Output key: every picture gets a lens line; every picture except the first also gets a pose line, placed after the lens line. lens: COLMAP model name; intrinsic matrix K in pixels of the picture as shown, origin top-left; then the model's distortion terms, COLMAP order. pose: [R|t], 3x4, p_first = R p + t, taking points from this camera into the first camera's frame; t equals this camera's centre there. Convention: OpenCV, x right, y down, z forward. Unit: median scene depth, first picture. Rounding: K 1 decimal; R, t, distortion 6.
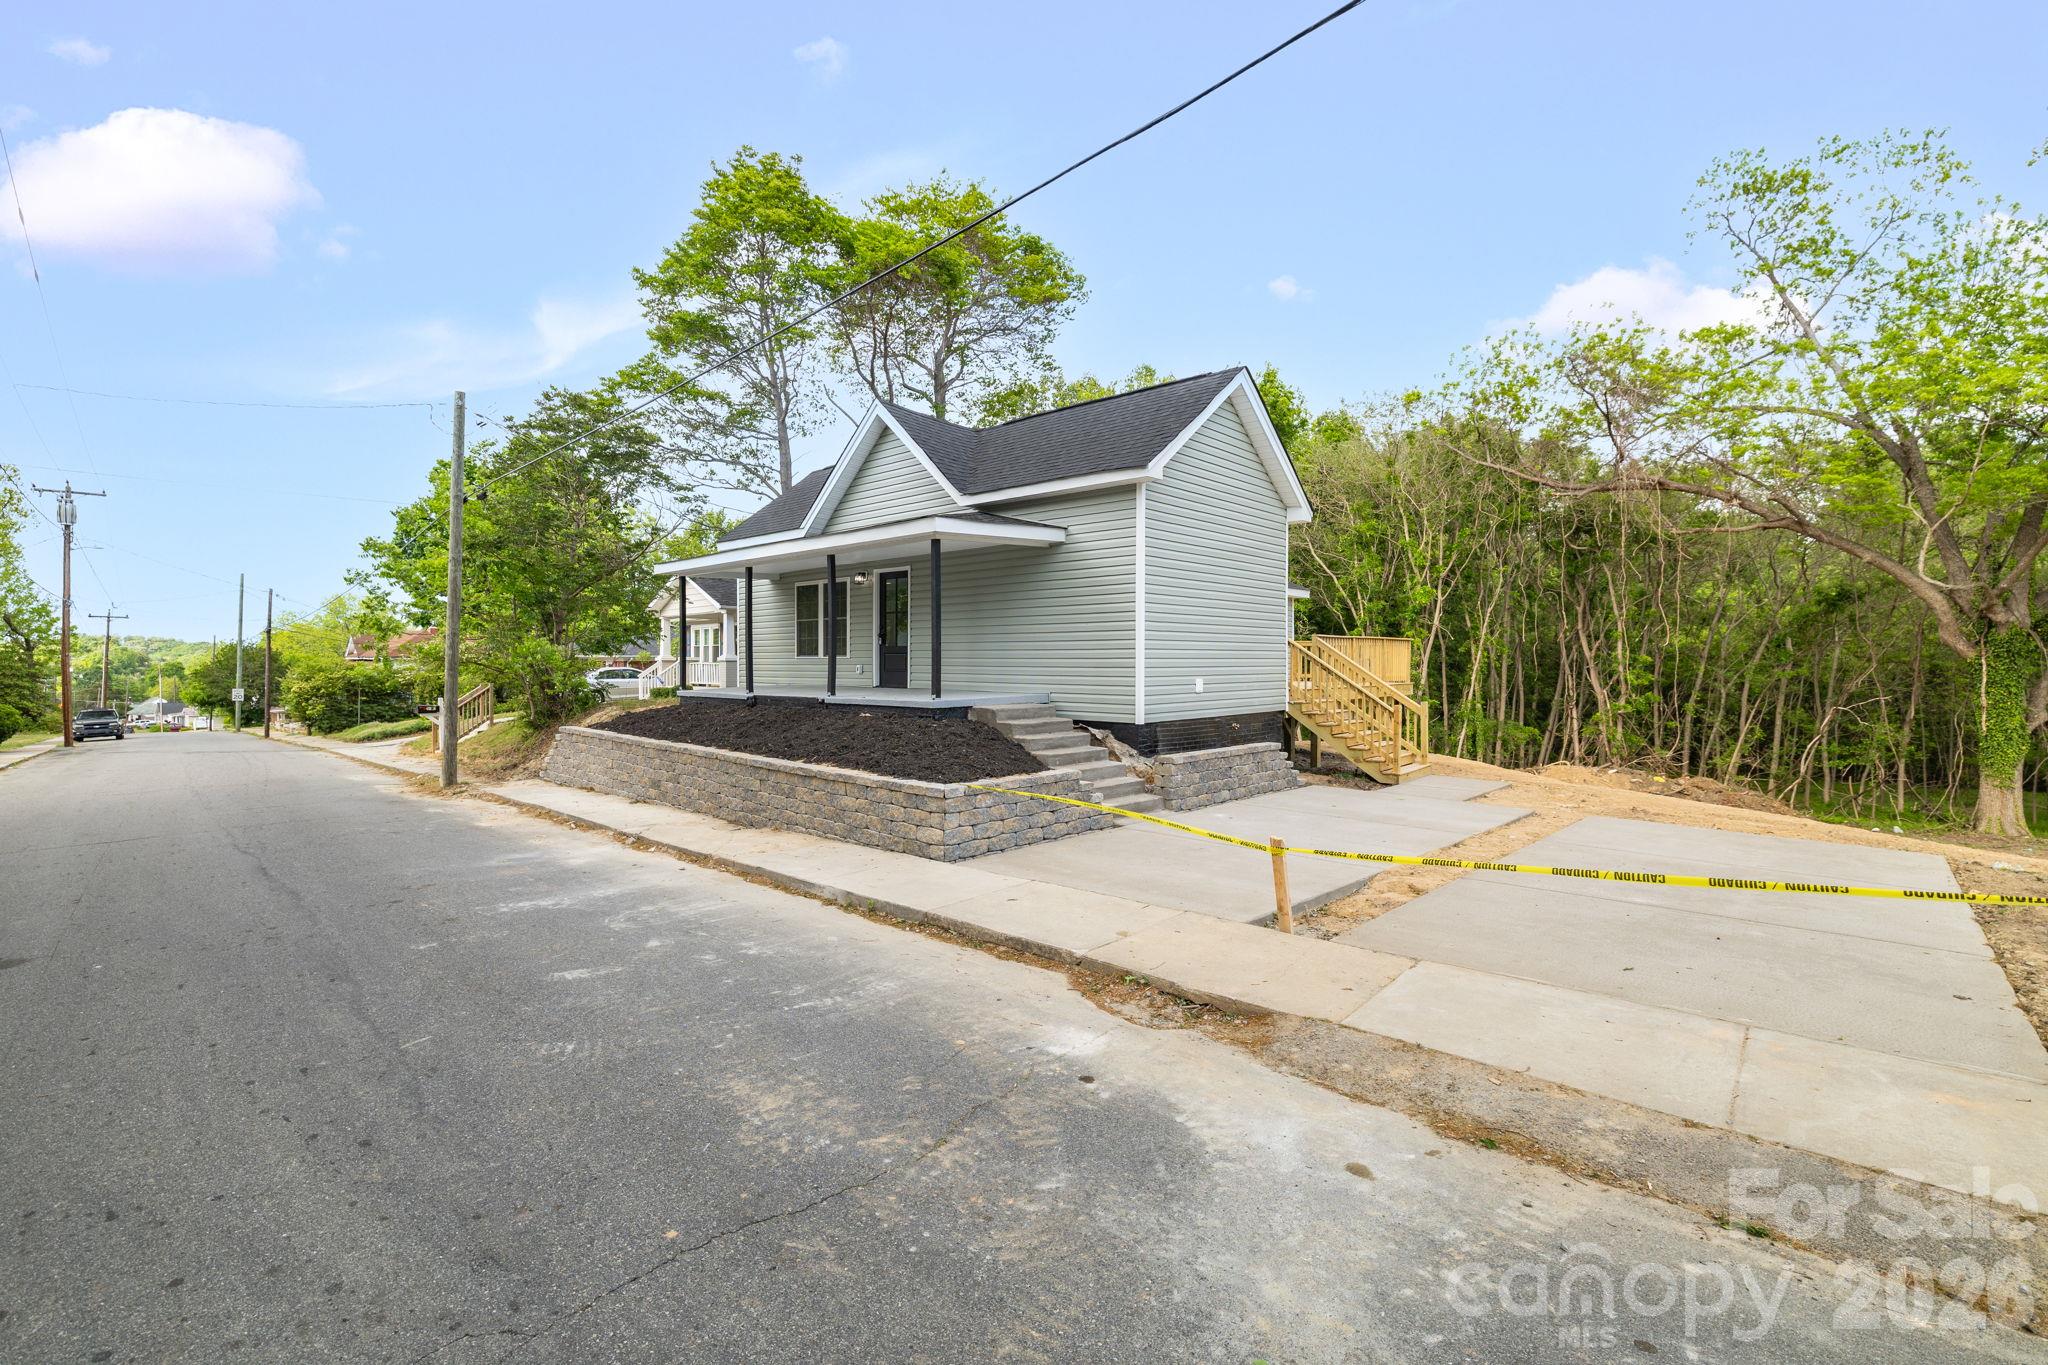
lens RADIAL K [[863.1, 0, 1014.3], [0, 863.1, 677.1], [0, 0, 1]] dist [0.000947, -0.000124]
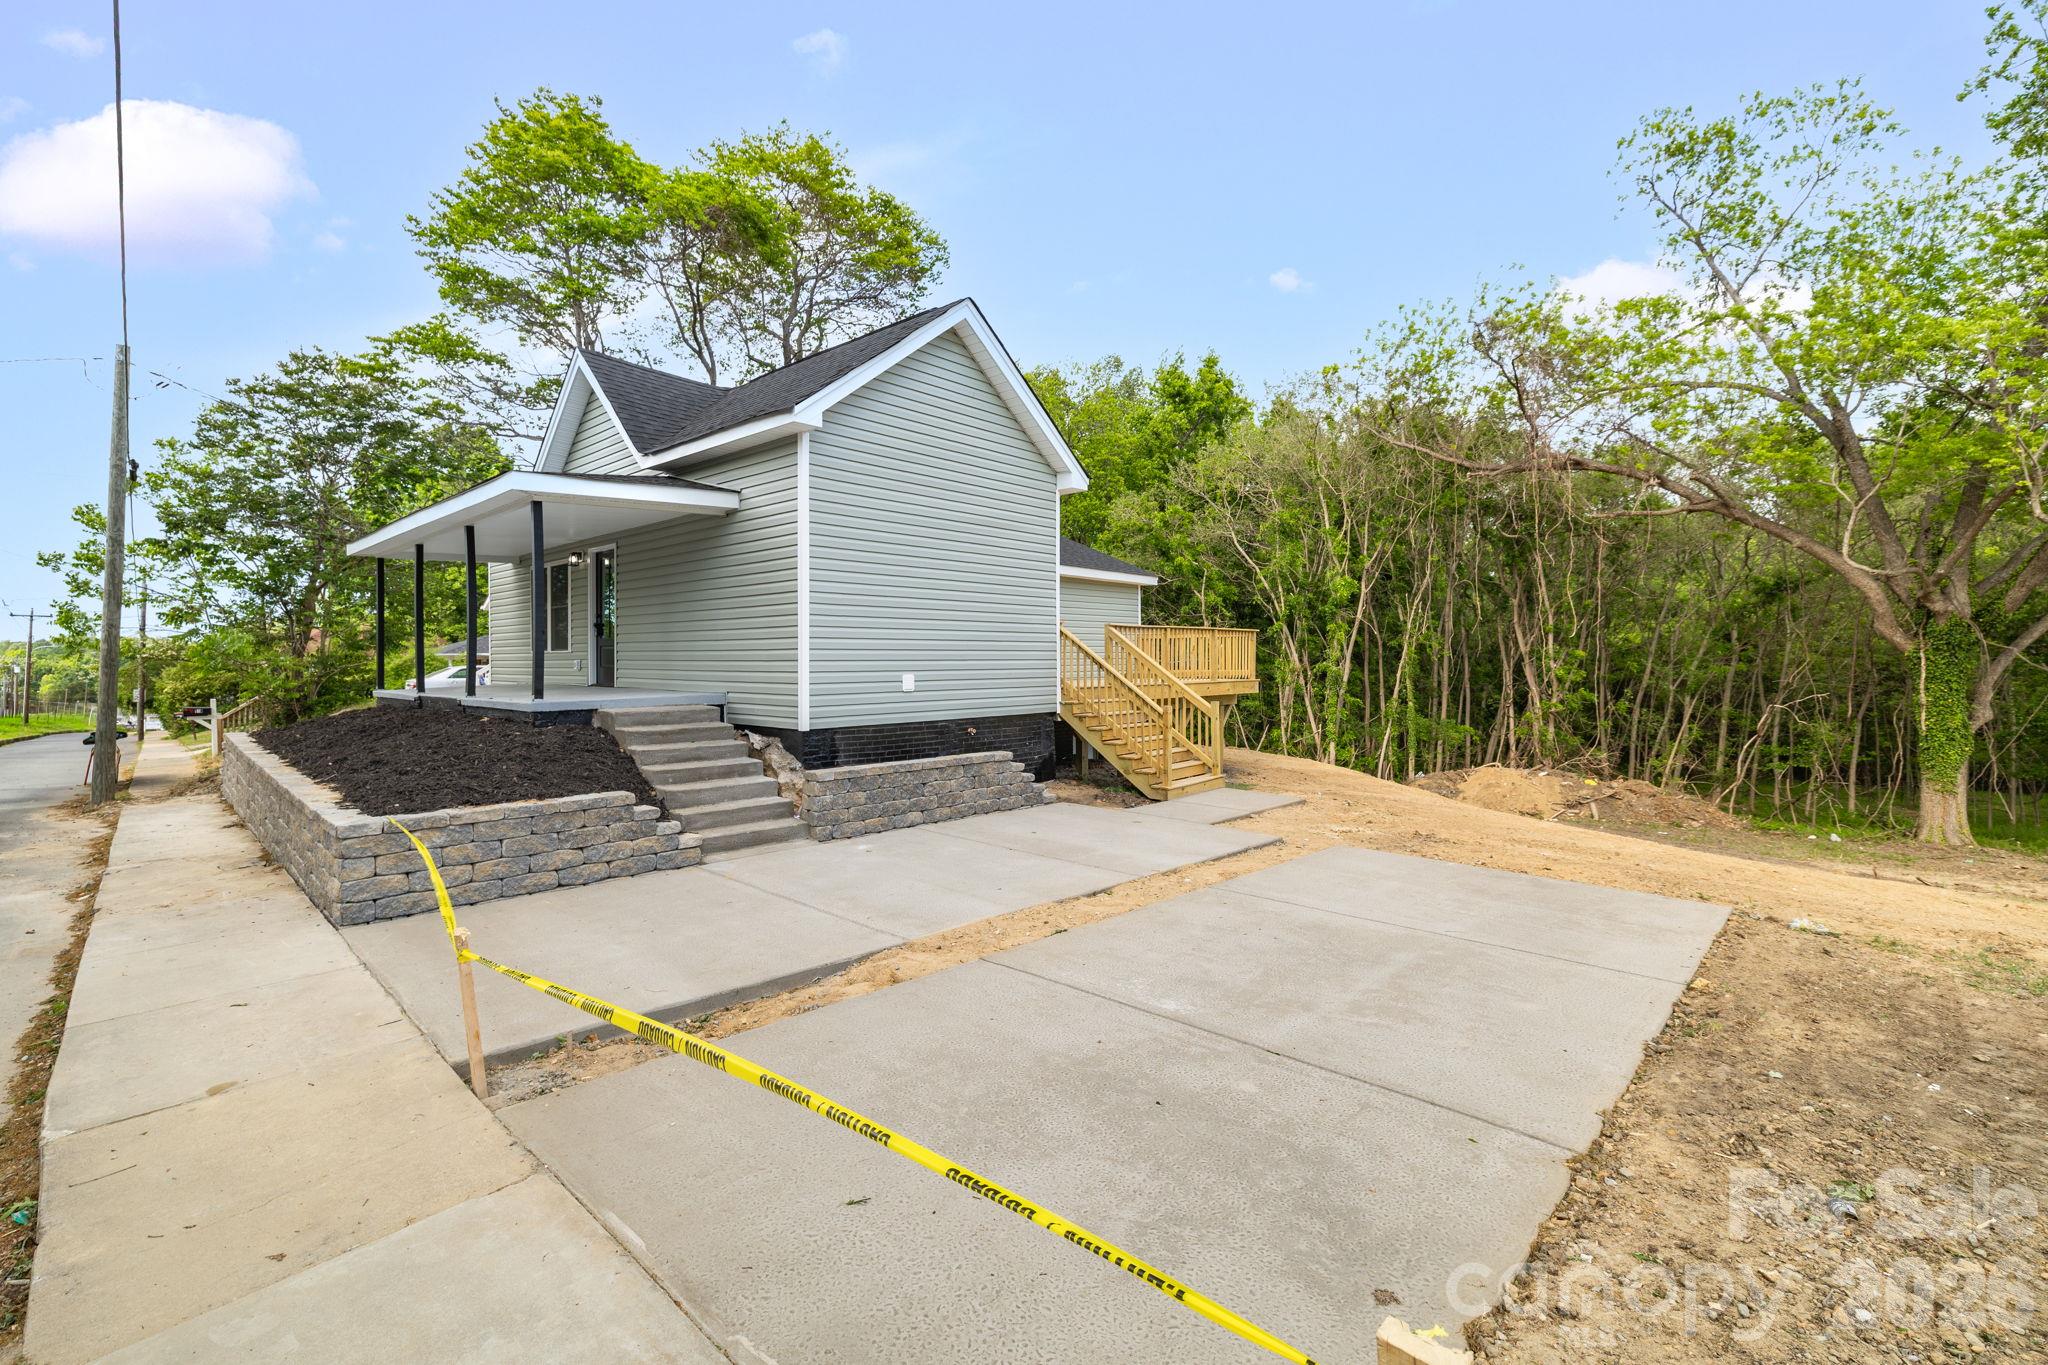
lens RADIAL K [[855.8, 0, 1020.3], [0, 855.8, 671.3], [0, 0, 1]] dist [0.000642, 0.000231]
pose [[0.999996, -0.002464, 0.001585, 0.168055], [0.002472, 0.999985, -0.004929, 0.001620], [-0.001573, 0.004933, 0.999987, 0.095010]]
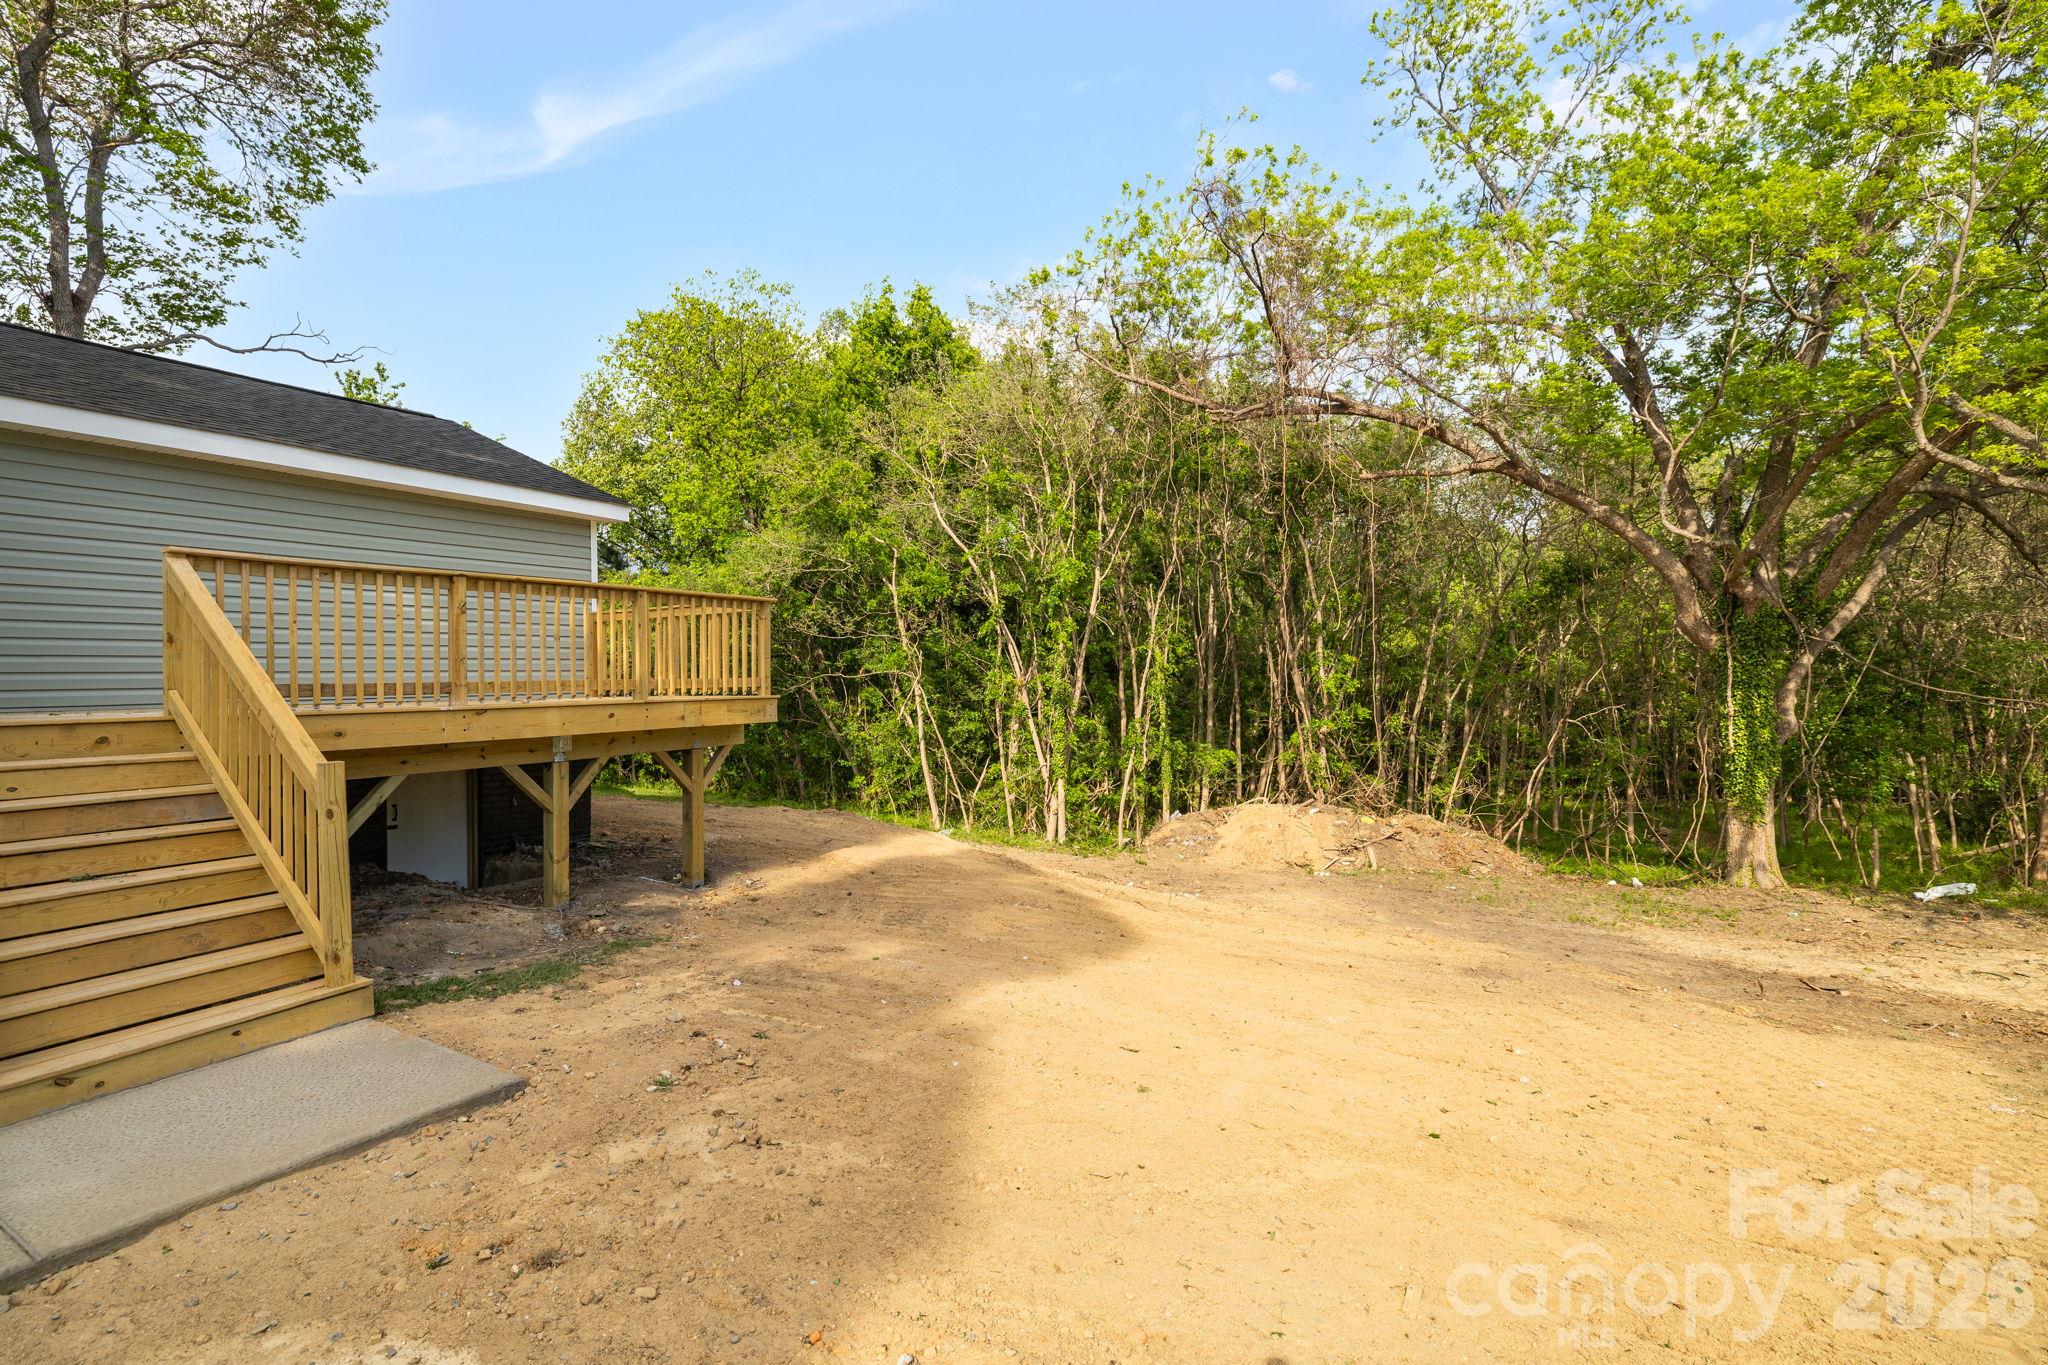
lens RADIAL K [[913.8, 0, 1023.6], [0, 913.8, 671.0], [0, 0, 1]] dist [-0.000473, -0.000211]
pose [[0.974057, -0.010418, 0.226063, 0.371757], [0.016943, 0.999493, -0.026943, 0.007961], [-0.225667, 0.030074, 0.973740, 0.389949]]
